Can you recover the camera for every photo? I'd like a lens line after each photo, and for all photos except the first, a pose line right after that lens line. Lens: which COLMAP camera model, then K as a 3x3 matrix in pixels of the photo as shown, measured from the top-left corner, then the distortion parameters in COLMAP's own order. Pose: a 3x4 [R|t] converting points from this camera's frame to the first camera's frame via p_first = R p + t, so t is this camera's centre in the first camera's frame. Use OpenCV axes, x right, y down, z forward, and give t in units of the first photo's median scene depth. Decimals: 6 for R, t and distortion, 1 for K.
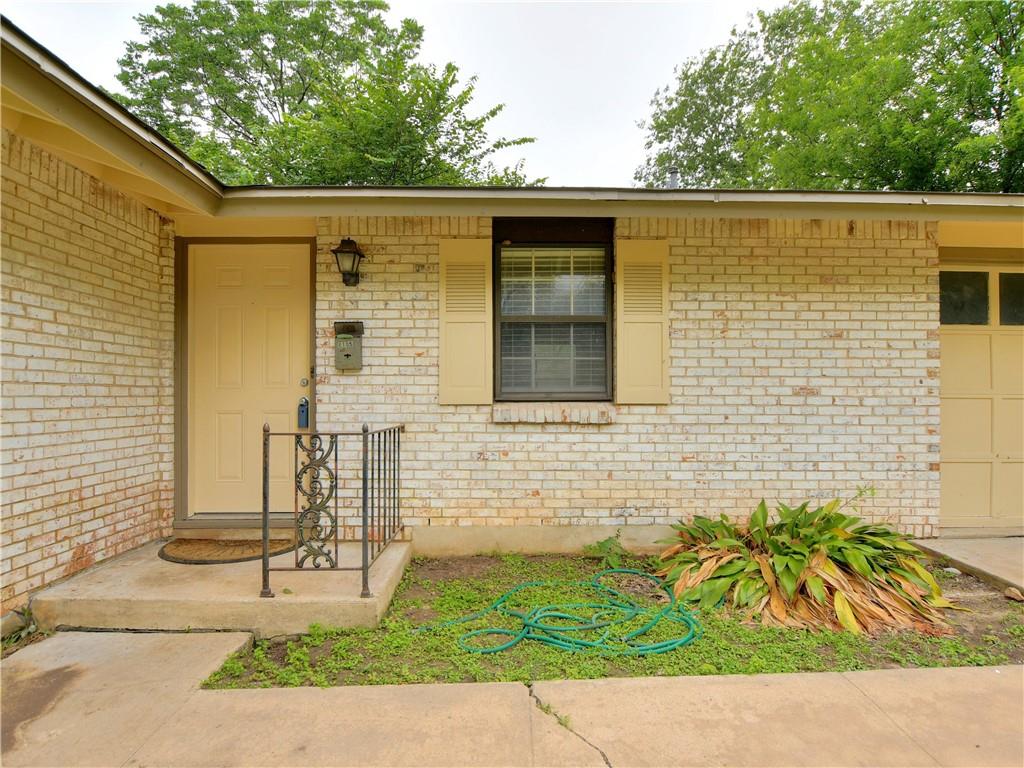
lens RADIAL K [[593.9, 0, 512.5], [0, 593.9, 390.4], [0, 0, 1]] dist [-0.015404, -0.000232]
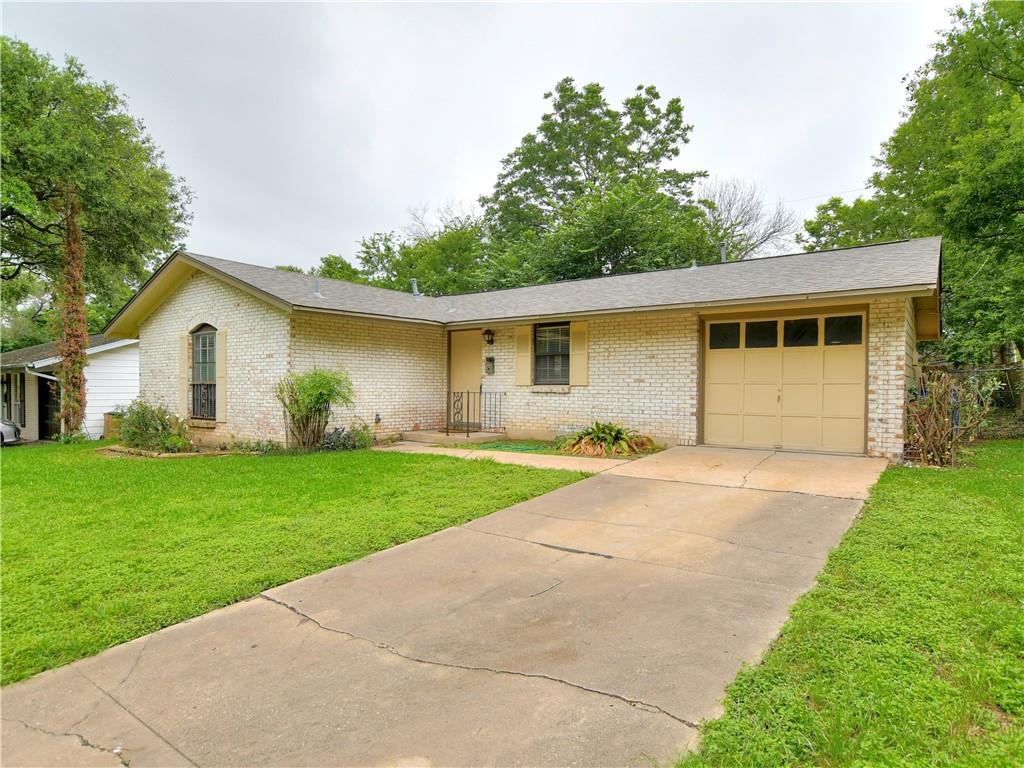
lens RADIAL K [[593.9, 0, 512.2], [0, 593.9, 383.9], [0, 0, 1]] dist [-0.015404, -0.000232]
pose [[0.788788, 0.001274, -0.614664, 1.566899], [0.005029, 0.999951, 0.008527, -0.008027], [0.614645, -0.009817, 0.788743, -1.210996]]
